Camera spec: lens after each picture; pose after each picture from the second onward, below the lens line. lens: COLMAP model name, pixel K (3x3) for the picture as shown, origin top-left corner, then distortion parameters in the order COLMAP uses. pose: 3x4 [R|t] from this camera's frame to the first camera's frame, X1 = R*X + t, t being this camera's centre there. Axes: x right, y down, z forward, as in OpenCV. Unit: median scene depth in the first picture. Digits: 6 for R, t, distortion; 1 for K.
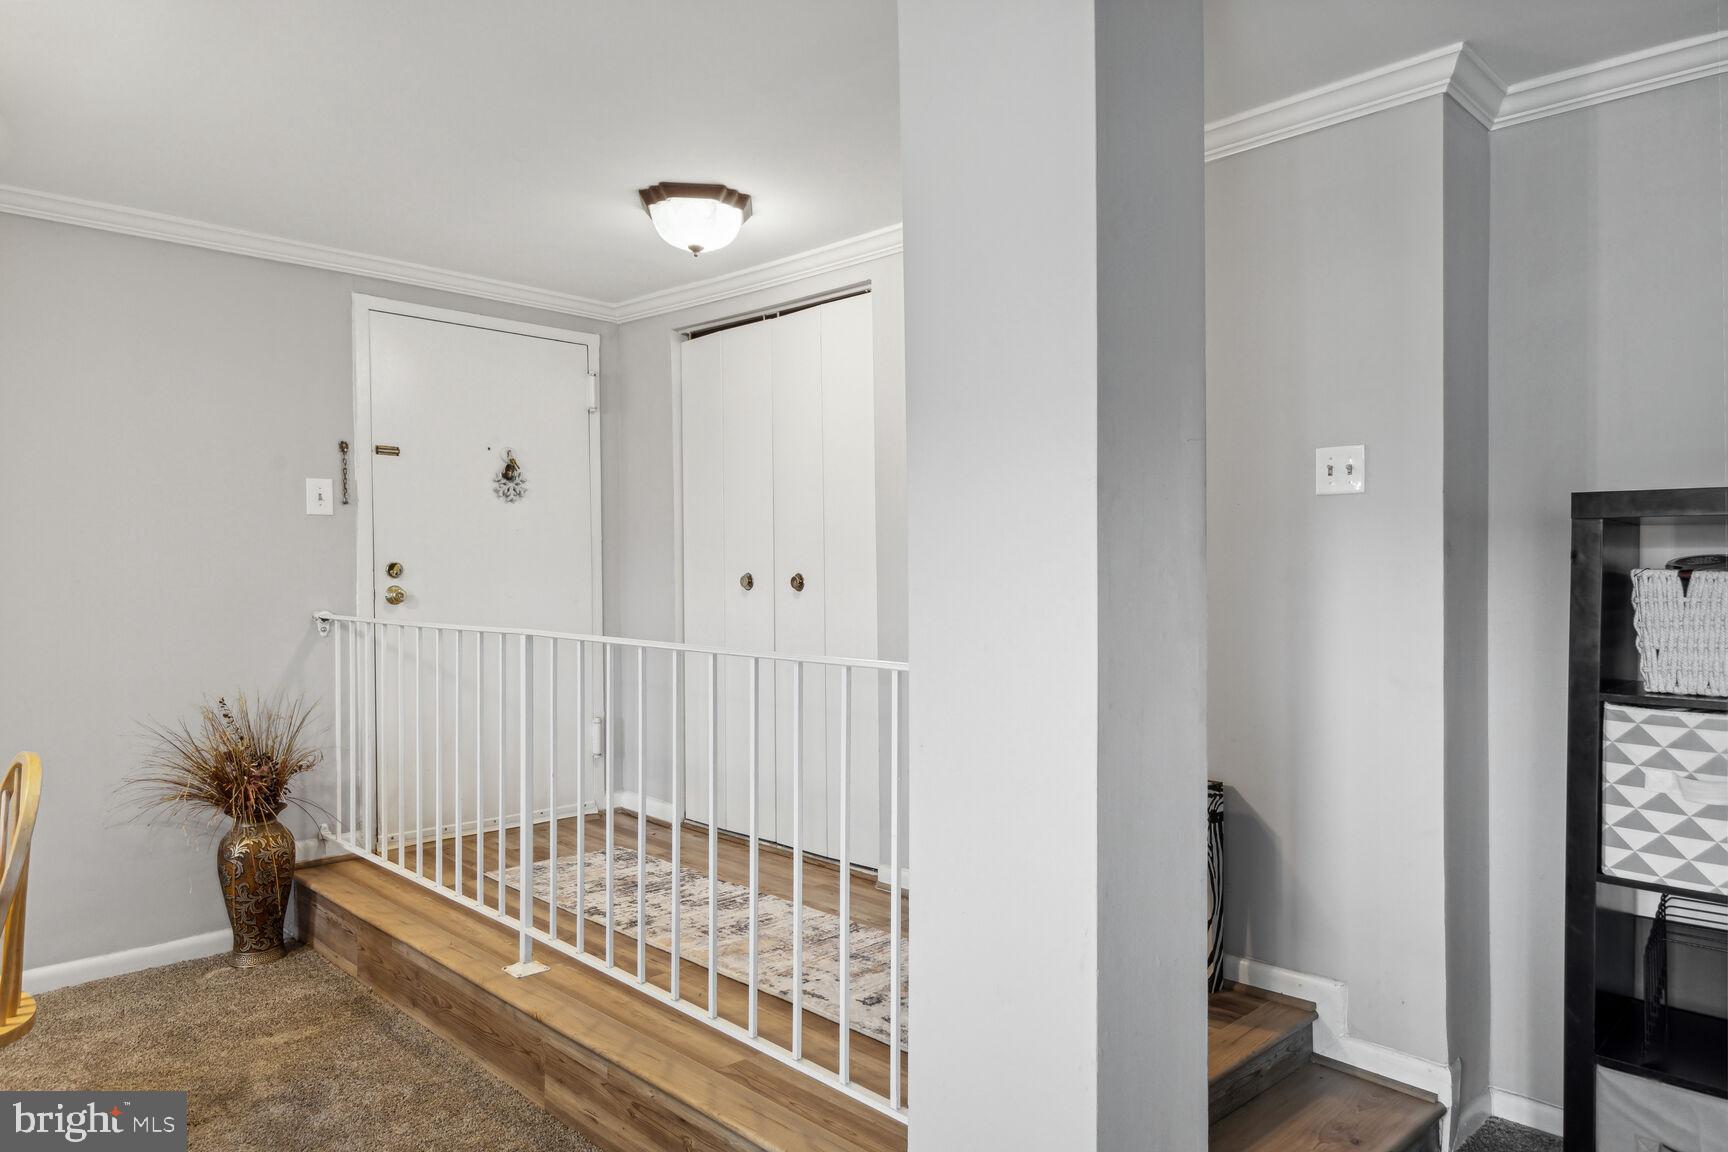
lens RADIAL K [[1115.4, 0, 864.0], [0, 1115.4, 576.0], [0, 0, 1]] dist [0.006506, 0.001055]
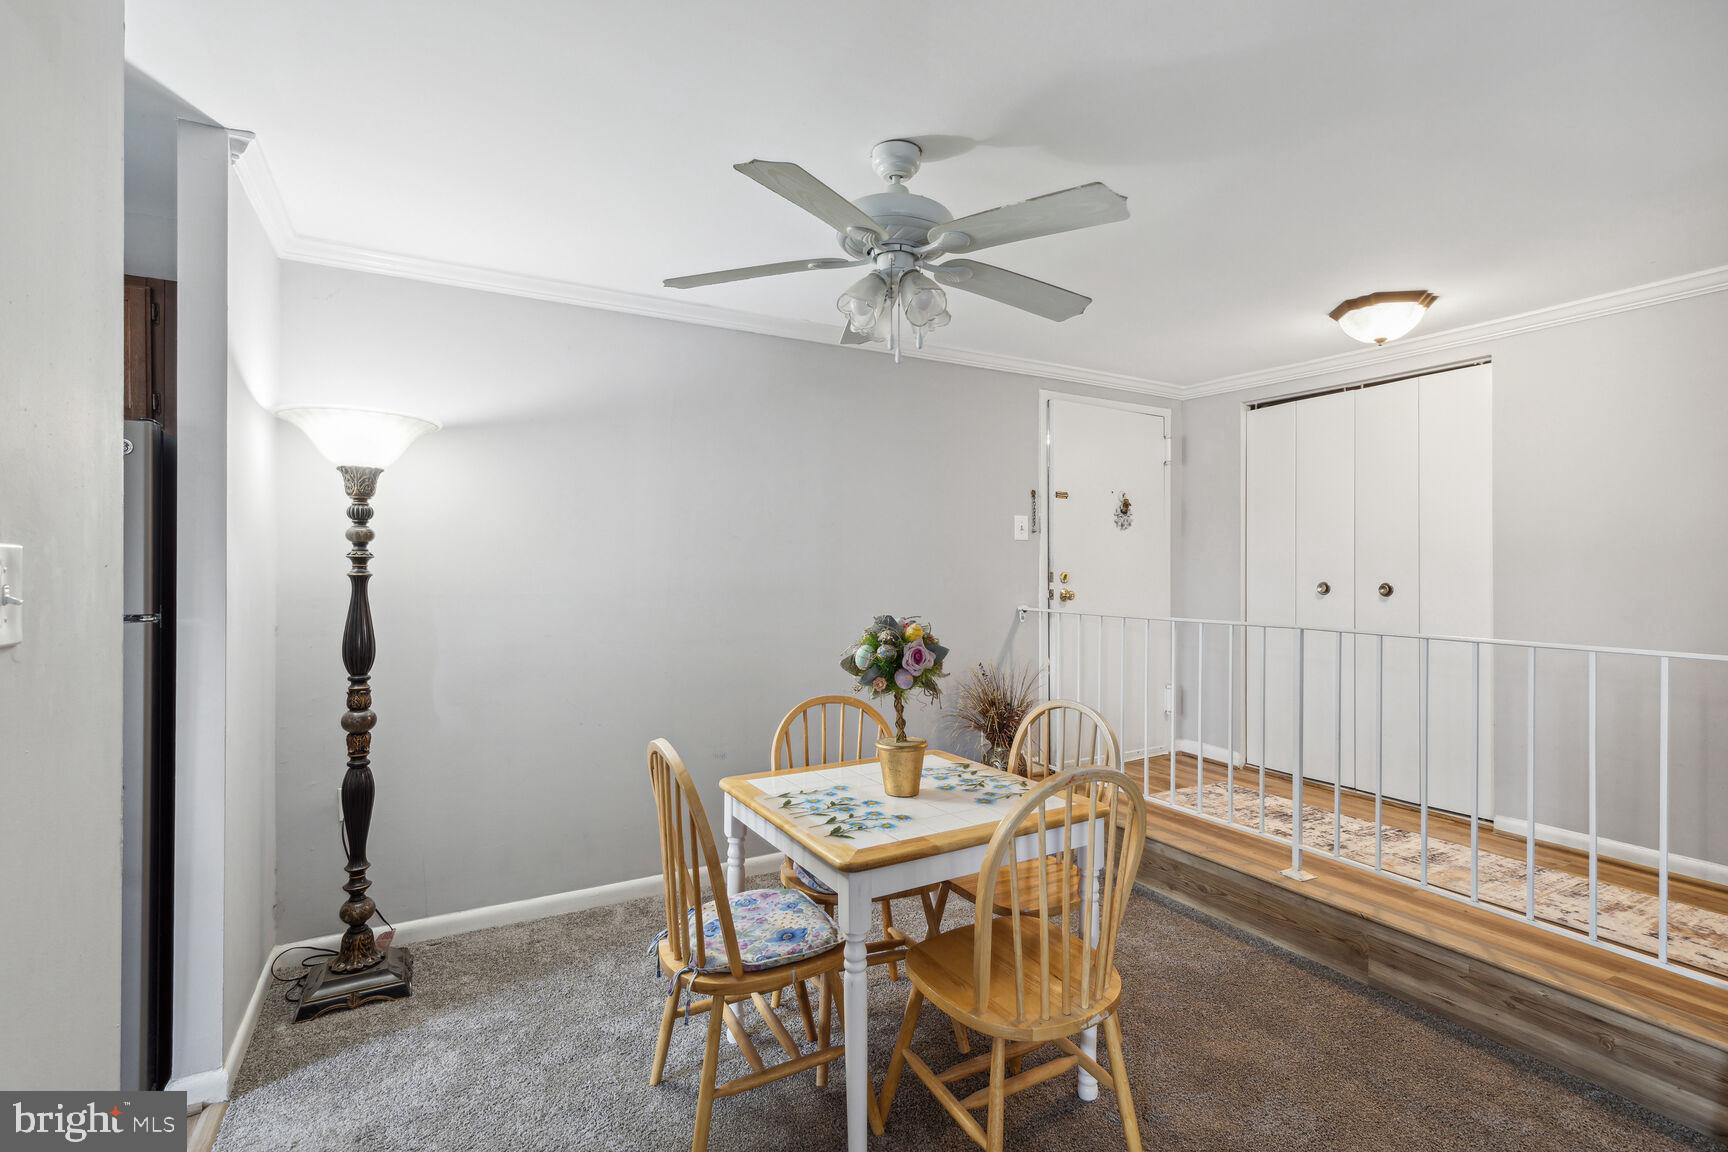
lens RADIAL K [[791.6, 0, 867.0], [0, 791.6, 562.9], [0, 0, 1]] dist [0.001909, 0.000015]
pose [[0.960145, 0.004948, -0.279457, -0.389062], [-0.009560, 0.999840, -0.015143, -0.006621], [0.279338, 0.017211, 0.960039, -0.059777]]
